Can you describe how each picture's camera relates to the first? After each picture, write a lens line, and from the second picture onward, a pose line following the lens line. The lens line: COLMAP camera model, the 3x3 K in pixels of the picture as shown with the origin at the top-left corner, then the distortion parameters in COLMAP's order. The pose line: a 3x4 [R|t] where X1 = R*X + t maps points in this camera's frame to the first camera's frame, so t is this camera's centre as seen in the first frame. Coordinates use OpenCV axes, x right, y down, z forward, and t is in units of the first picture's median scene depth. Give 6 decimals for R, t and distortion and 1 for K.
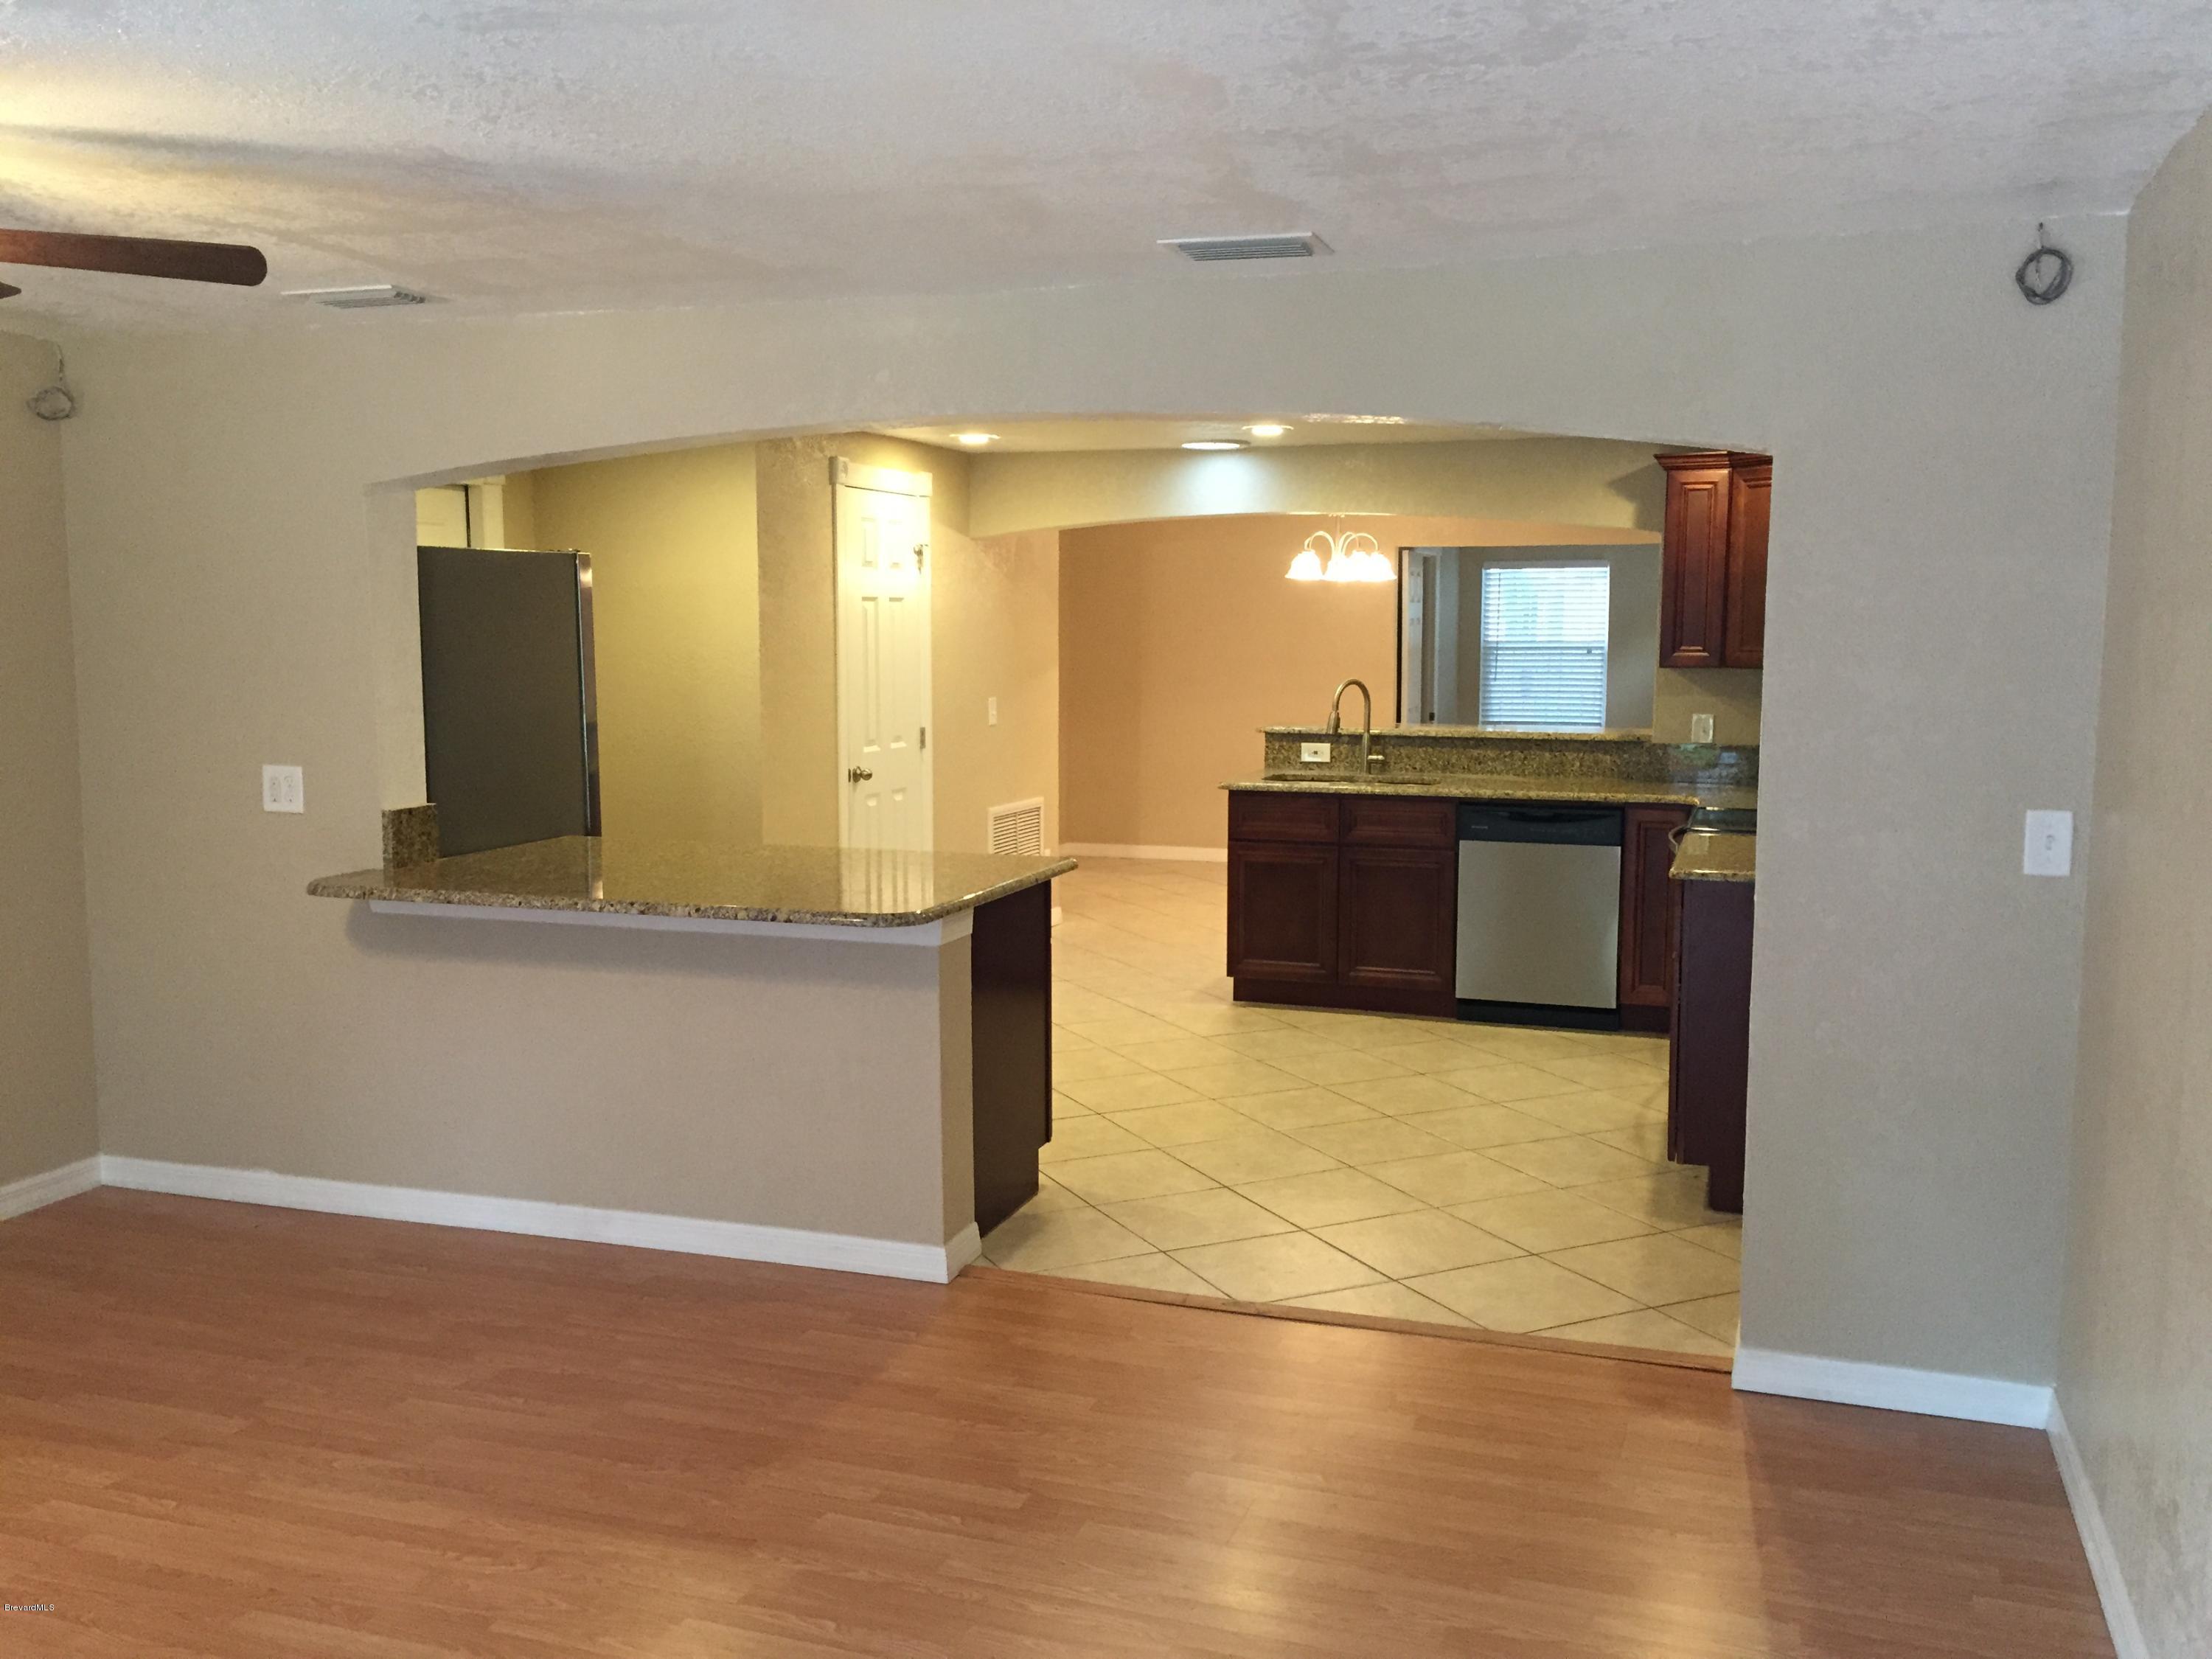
lens RADIAL K [[1898.2, 0, 1098.7], [0, 1898.2, 827.9], [0, 0, 1]] dist [0.078988, -0.105505]
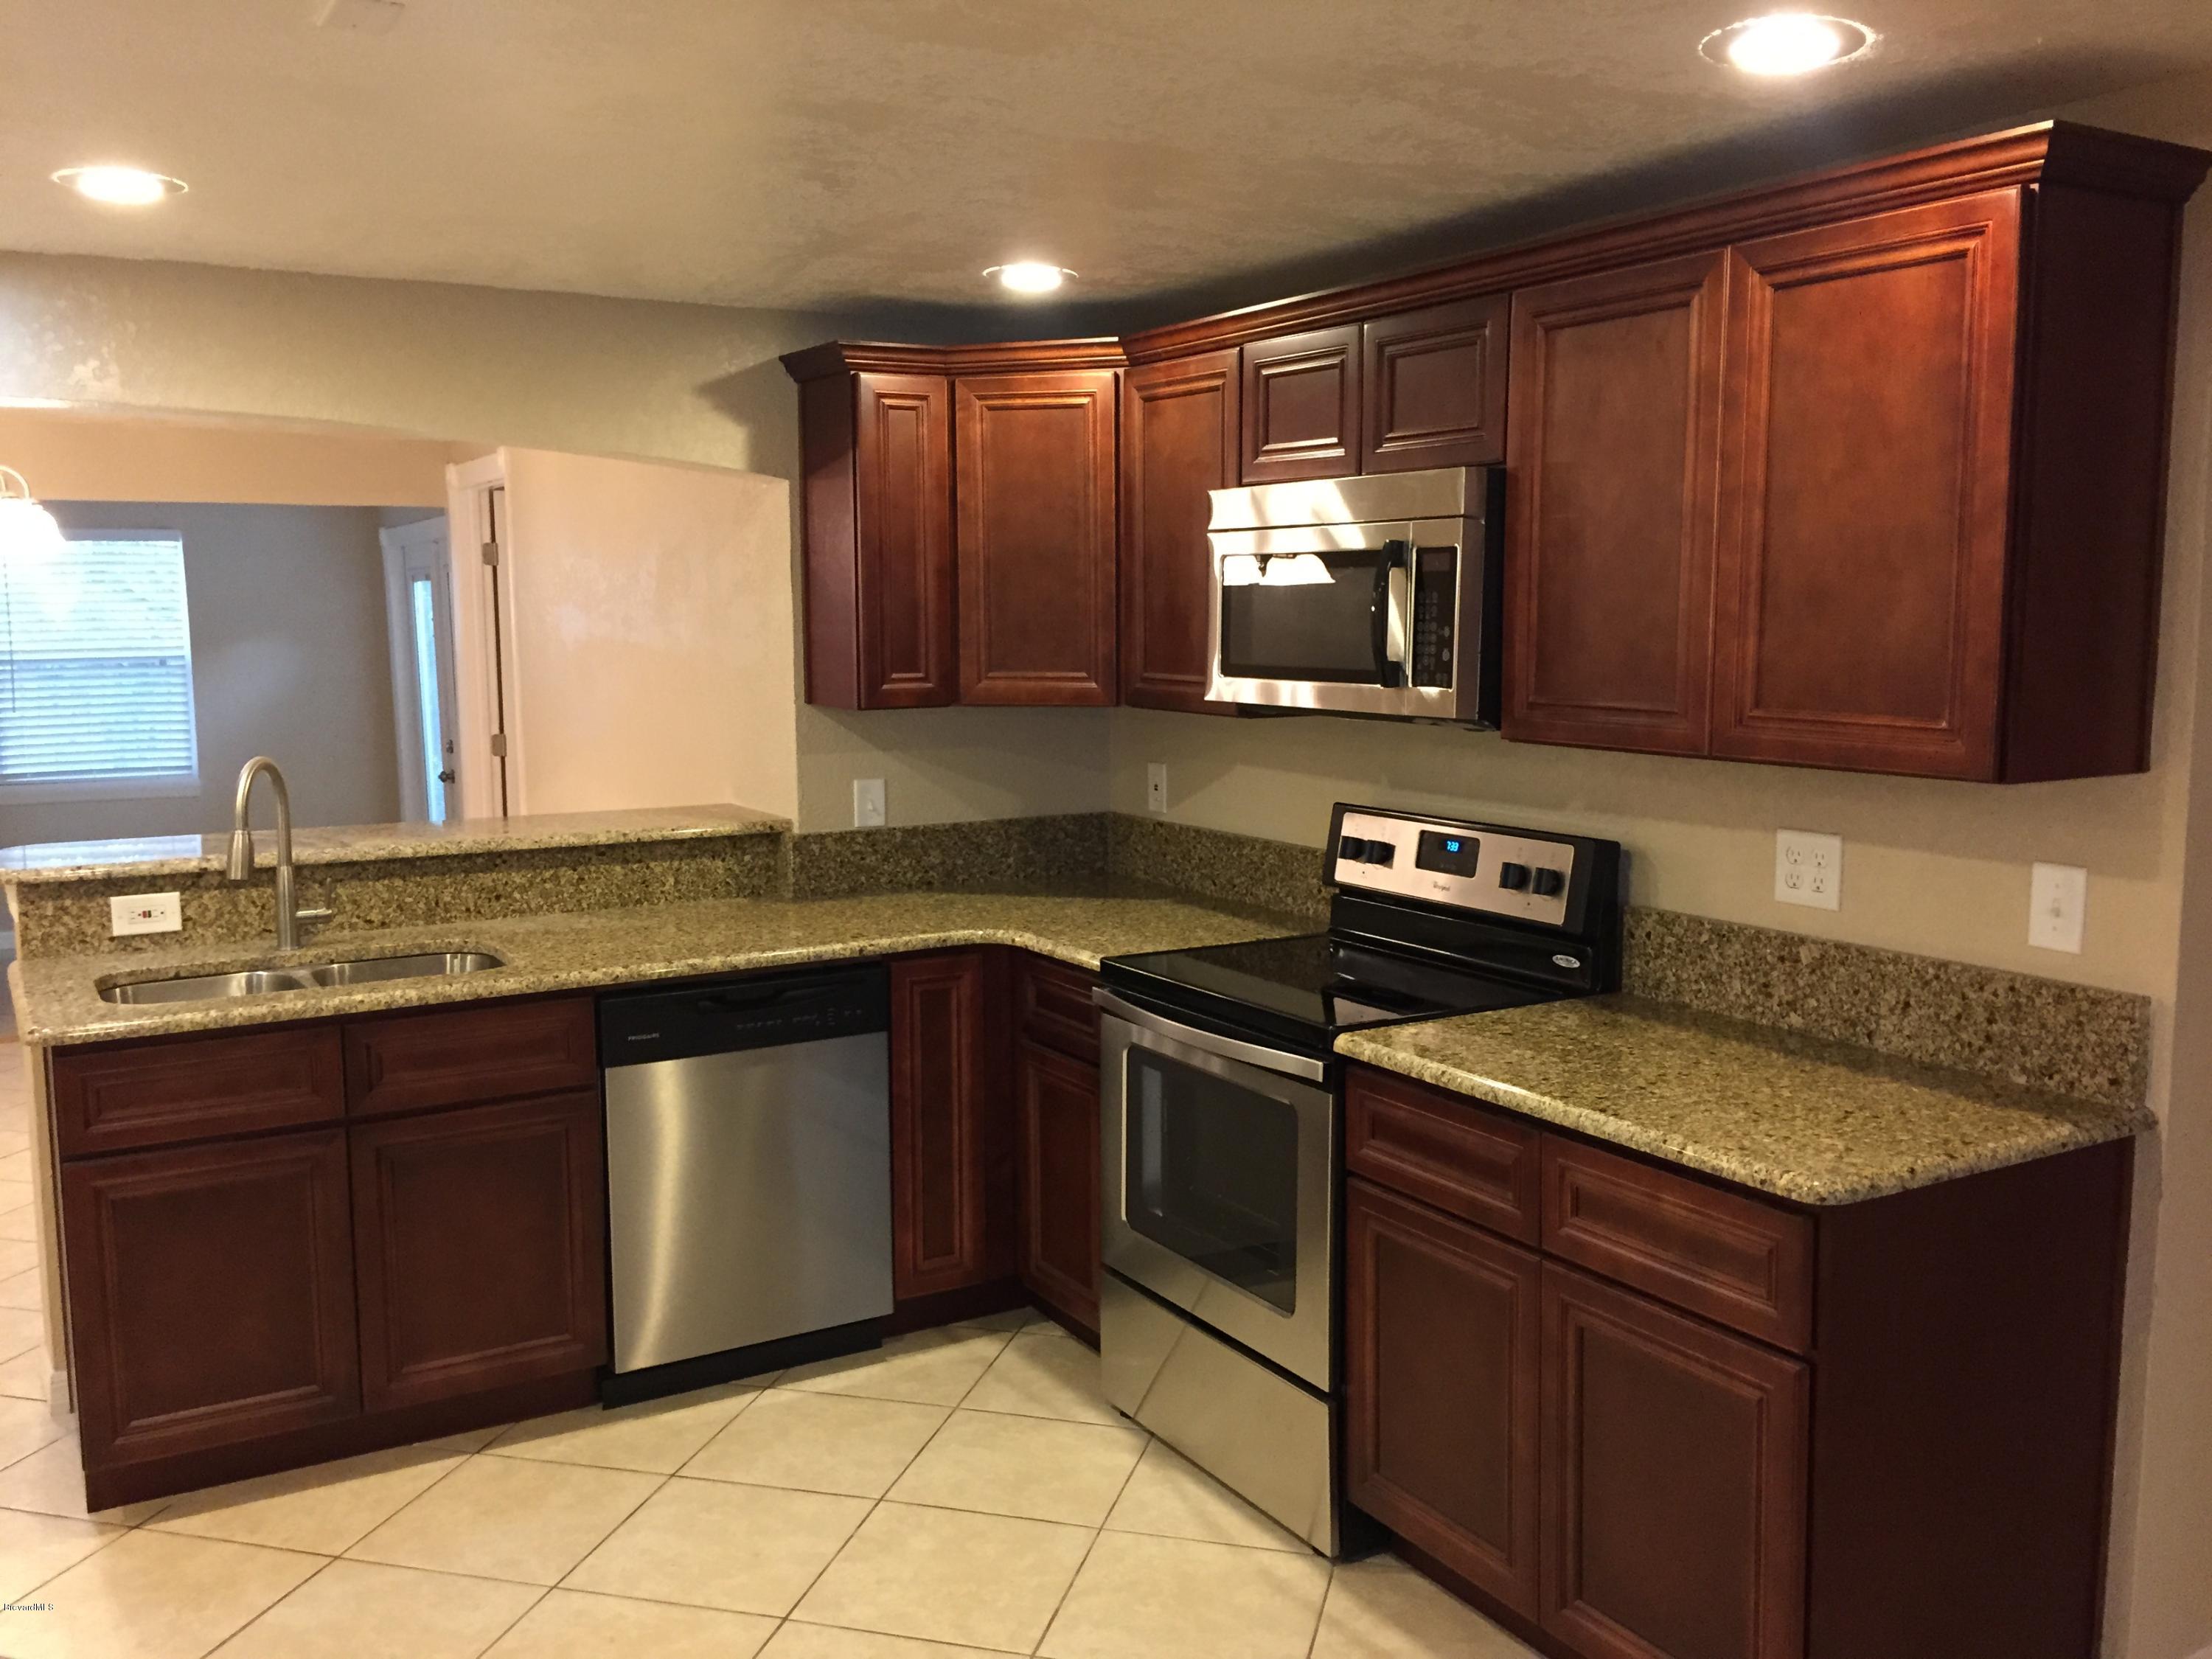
lens RADIAL K [[1871.4, 0, 1106.0], [0, 1871.4, 829.5], [0, 0, 1]] dist [-0.009052, -0.016571]
pose [[0.627235, -0.100688, 0.772294, -0.097849], [0.092117, 0.994239, 0.054809, -0.067583], [-0.773363, 0.036763, 0.632896, 0.548405]]
